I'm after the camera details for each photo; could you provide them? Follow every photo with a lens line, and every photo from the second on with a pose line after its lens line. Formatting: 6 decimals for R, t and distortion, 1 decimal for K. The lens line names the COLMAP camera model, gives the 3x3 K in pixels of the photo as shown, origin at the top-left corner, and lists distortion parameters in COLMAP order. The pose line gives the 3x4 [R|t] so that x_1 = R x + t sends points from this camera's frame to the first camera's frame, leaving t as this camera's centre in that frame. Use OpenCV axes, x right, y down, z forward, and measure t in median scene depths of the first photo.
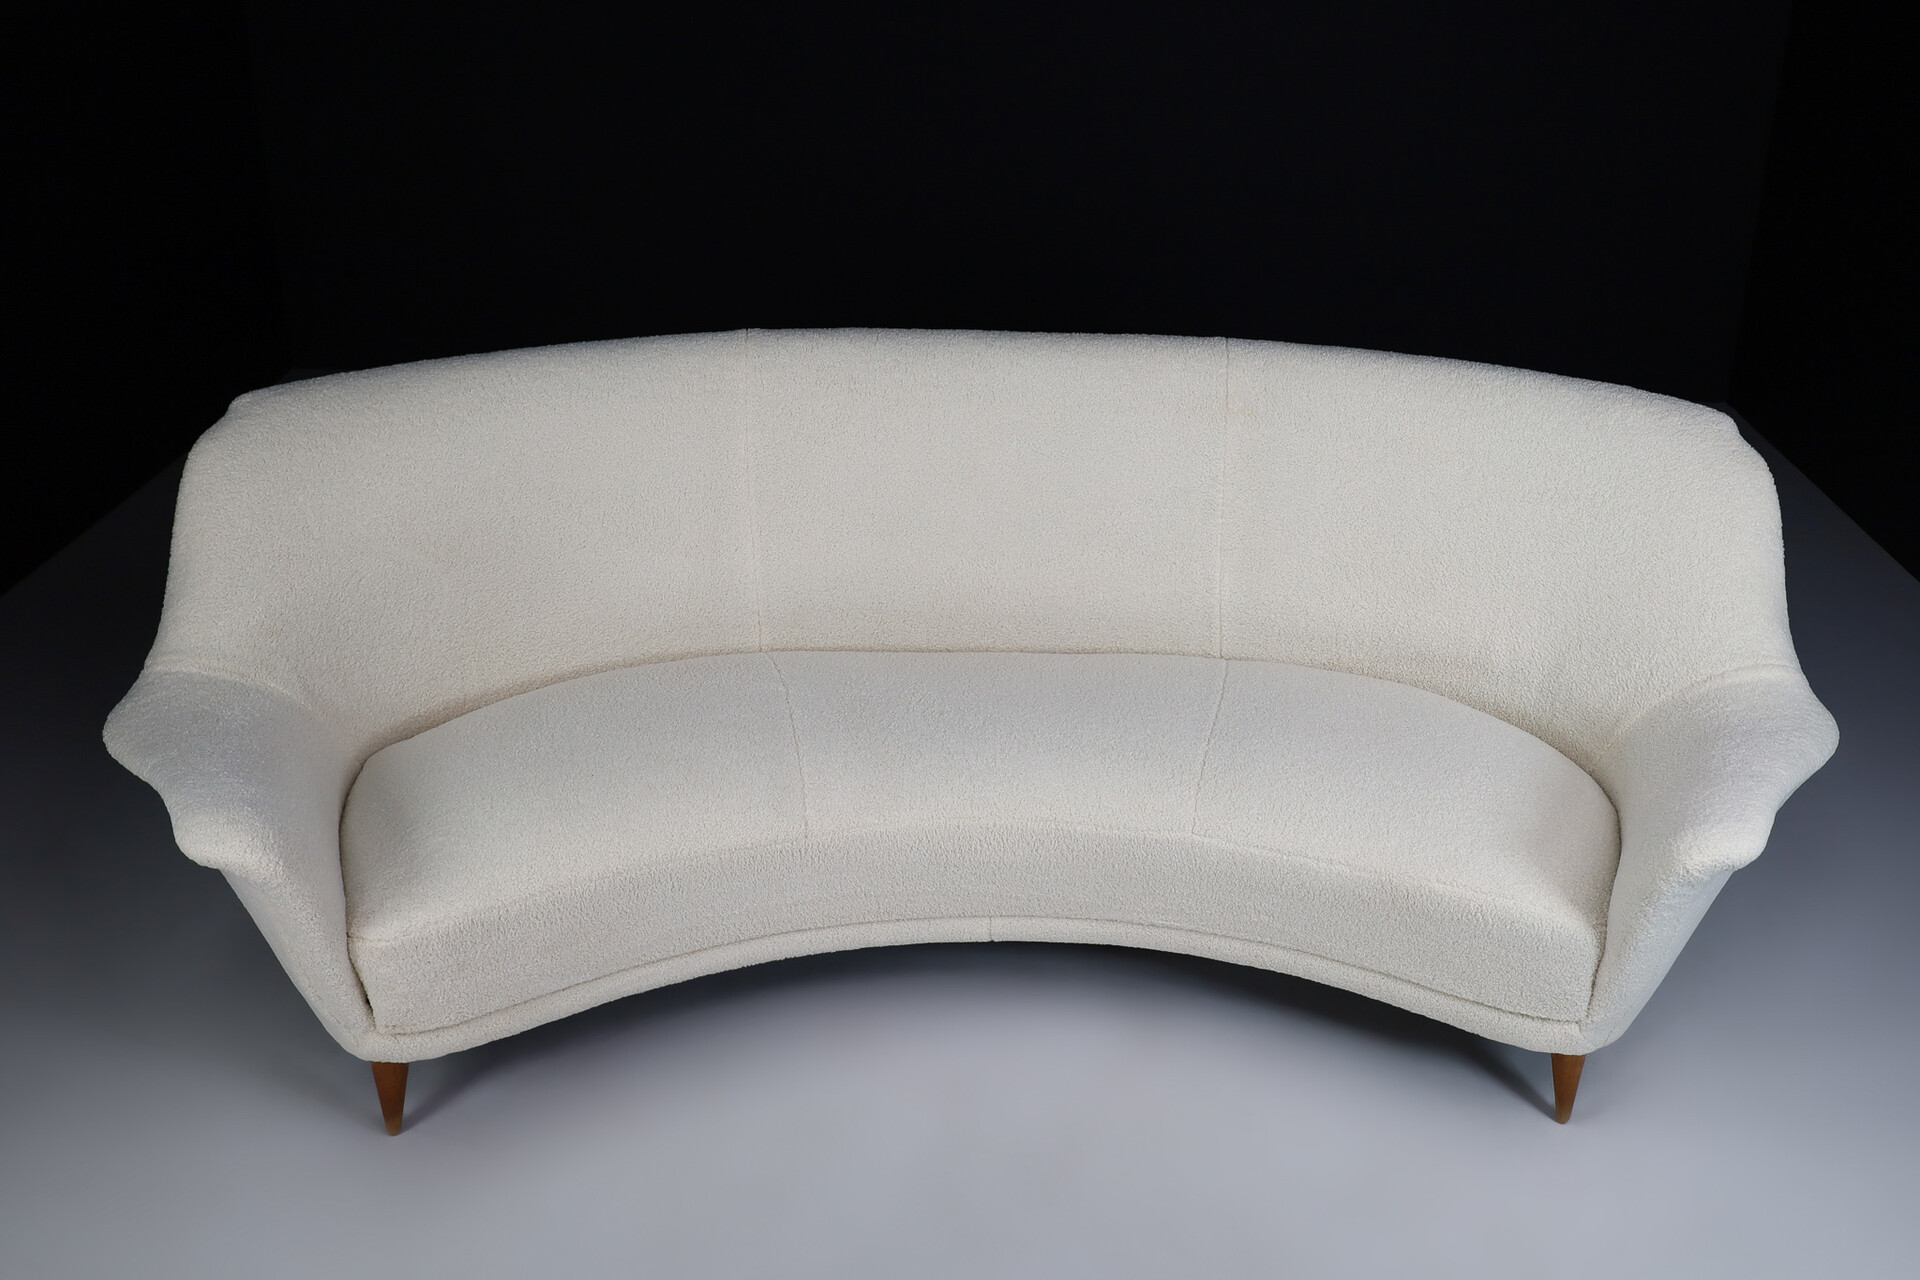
lens RADIAL K [[1805.1, 0, 1074.5], [0, 1805.1, 558.9], [0, 0, 1]] dist [-0.010433, 0.006044]
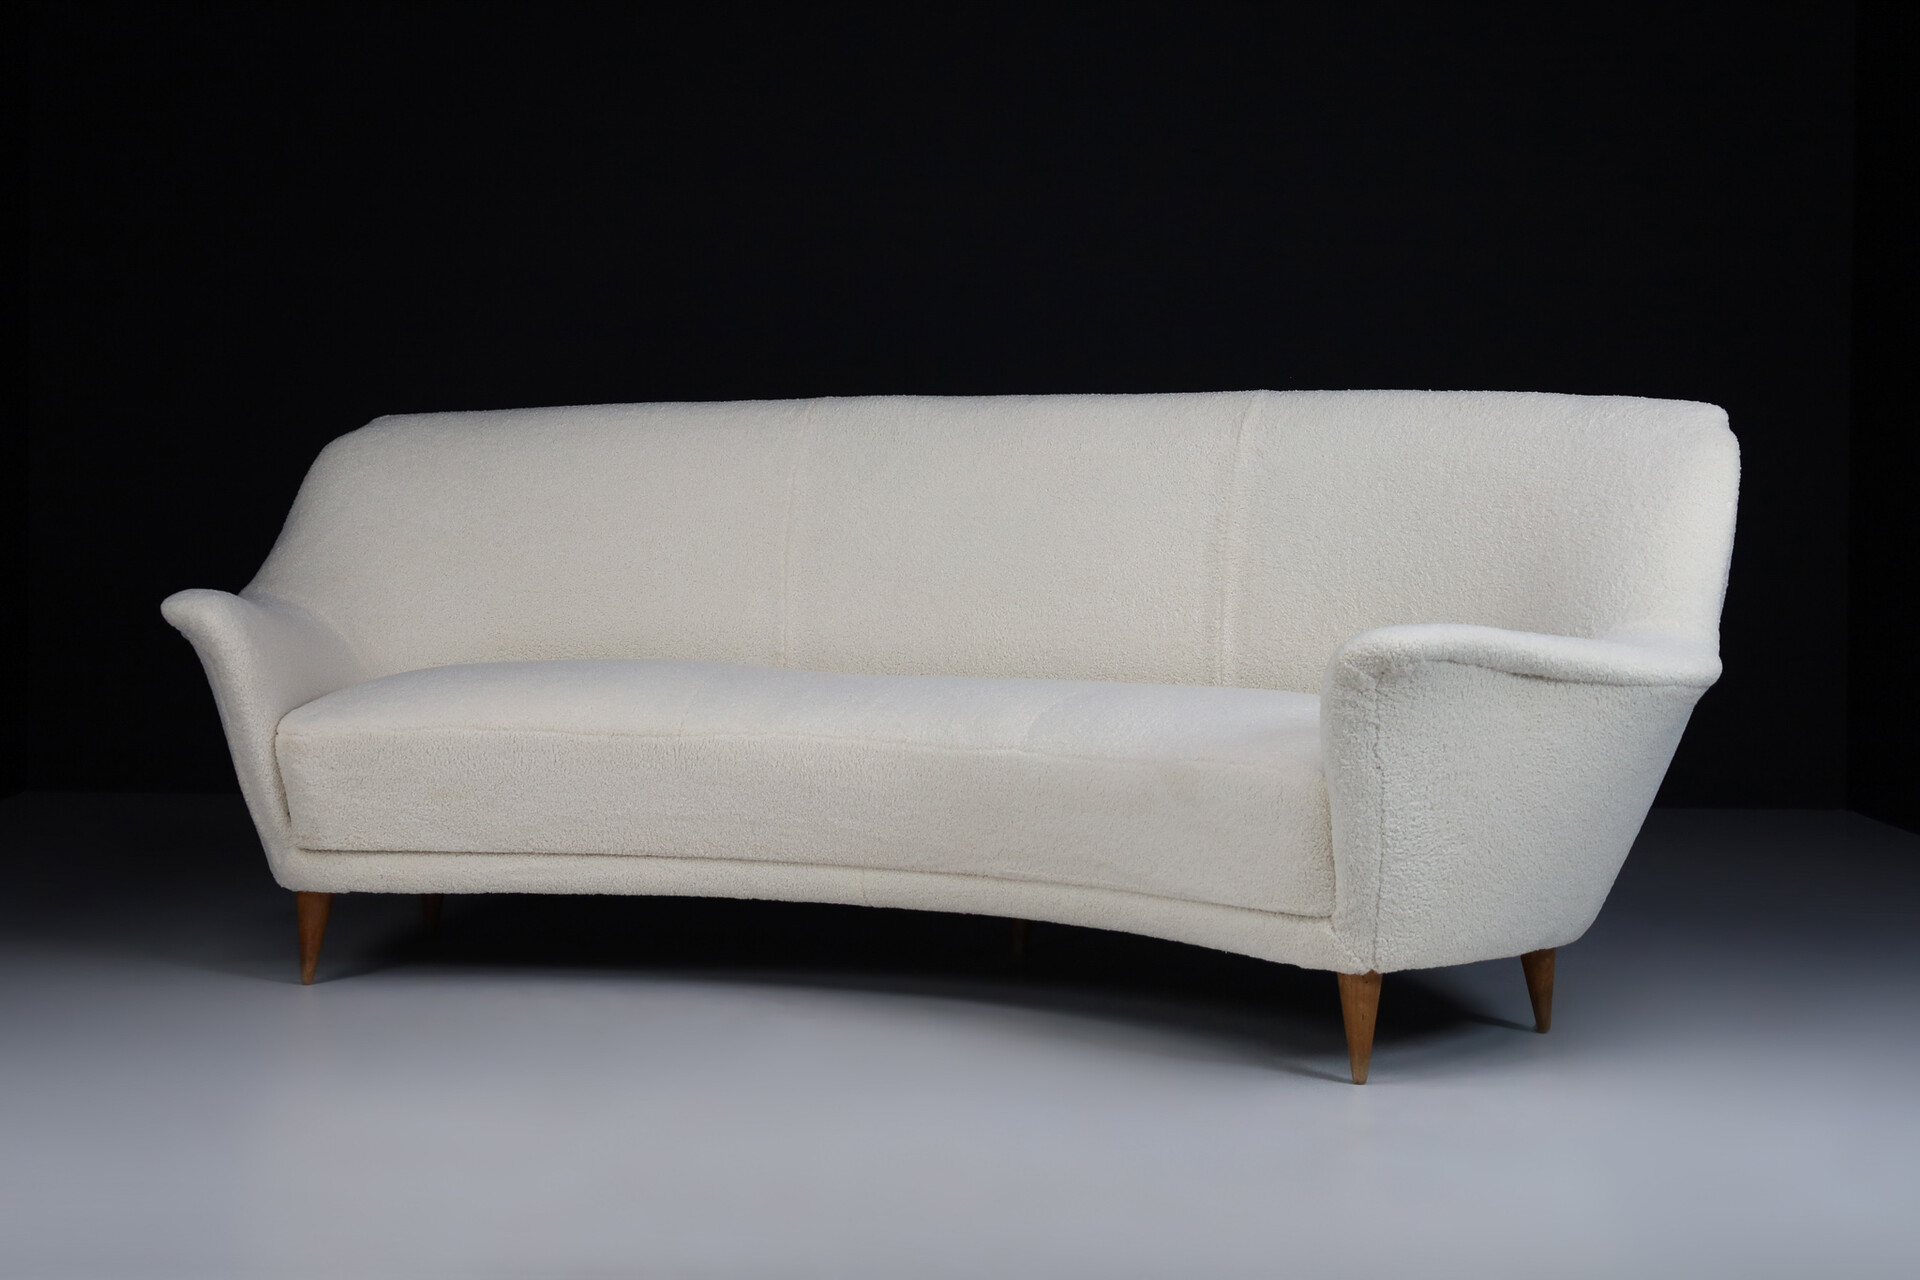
lens RADIAL K [[2889.9, 0, 922.1], [0, 2889.9, 633.4], [0, 0, 1]] dist [0.030730, 0.023656]
pose [[0.880685, 0.001307, -0.473701, 0.746238], [-0.168796, 0.935221, -0.311238, 0.577713], [0.442608, 0.354061, 0.823856, -0.336611]]
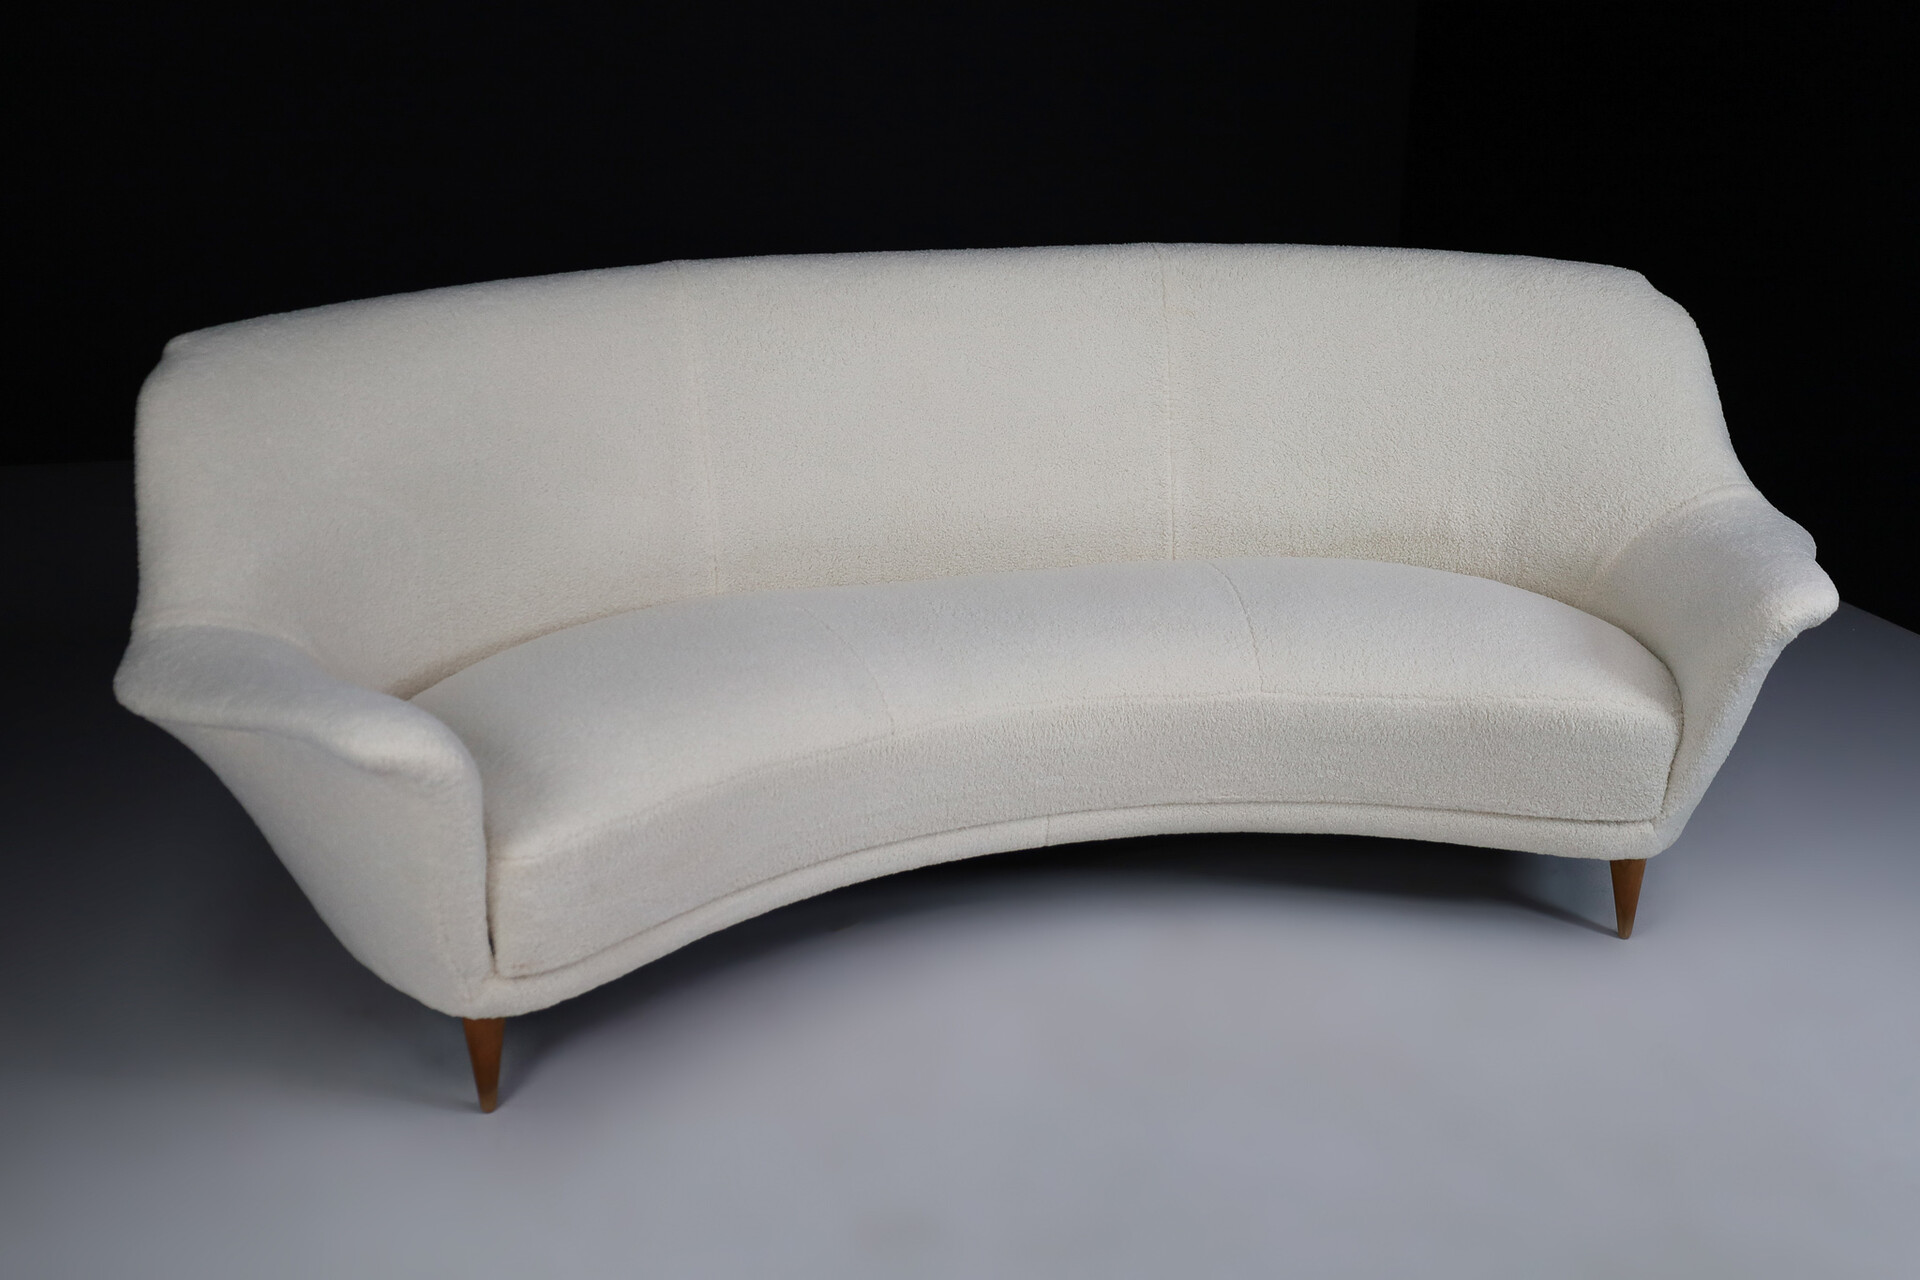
lens RADIAL K [[1985.2, 0, 901.9], [0, 1985.2, 628.3], [0, 0, 1]] dist [0.000425, 0.030091]
pose [[0.970484, -0.099341, 0.219754, -0.355485], [0.112216, 0.992578, -0.046873, 0.143158], [-0.213466, 0.070150, 0.974429, -0.026289]]
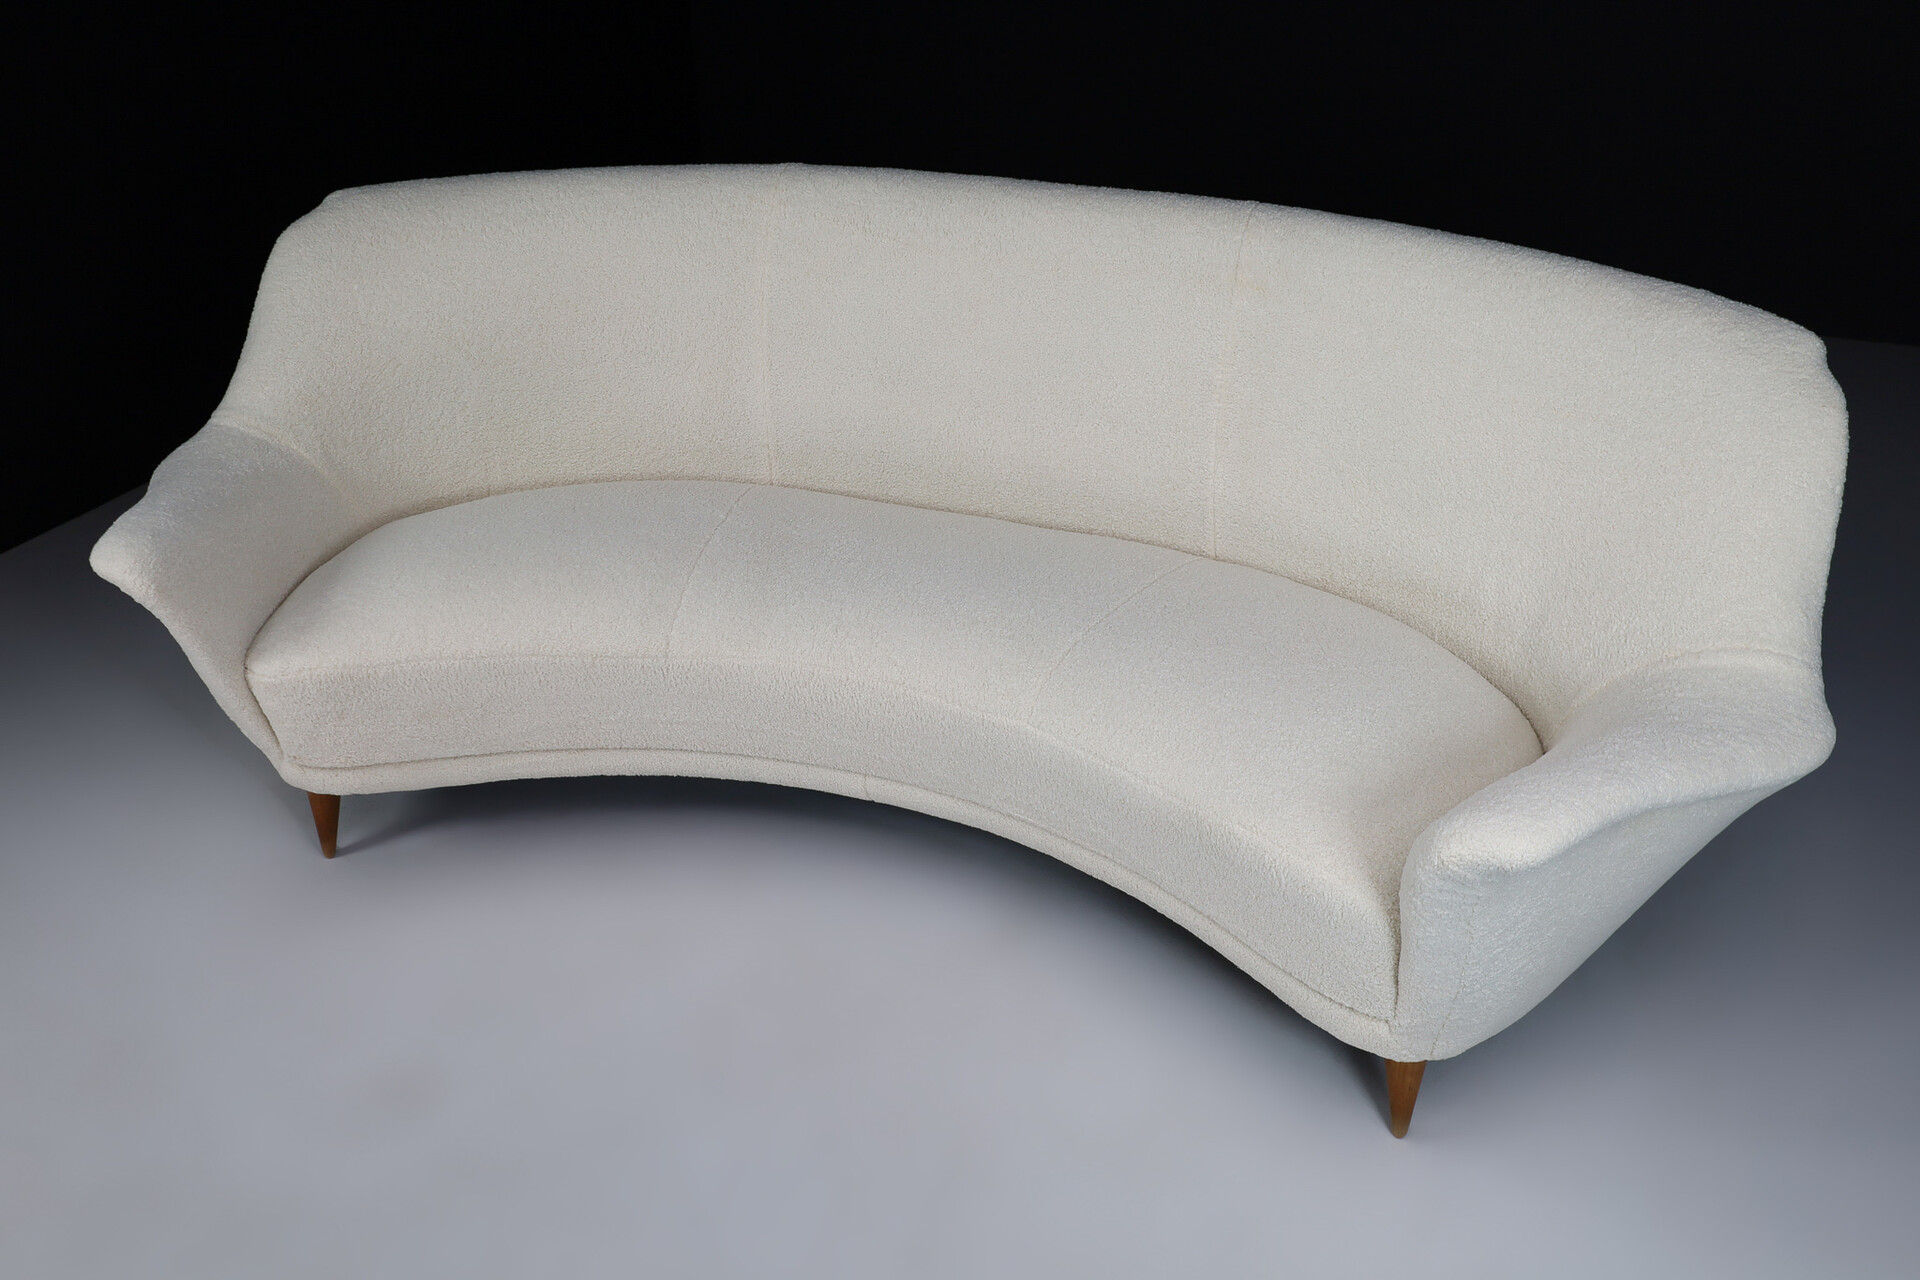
lens RADIAL K [[1746.5, 0, 951.0], [0, 1746.5, 579.3], [0, 0, 1]] dist [-0.008222, -0.005046]
pose [[0.903657, 0.148397, -0.401725, 0.368621], [-0.122064, 0.988385, 0.090532, 0.002663], [0.410493, -0.032773, 0.911274, 0.166708]]
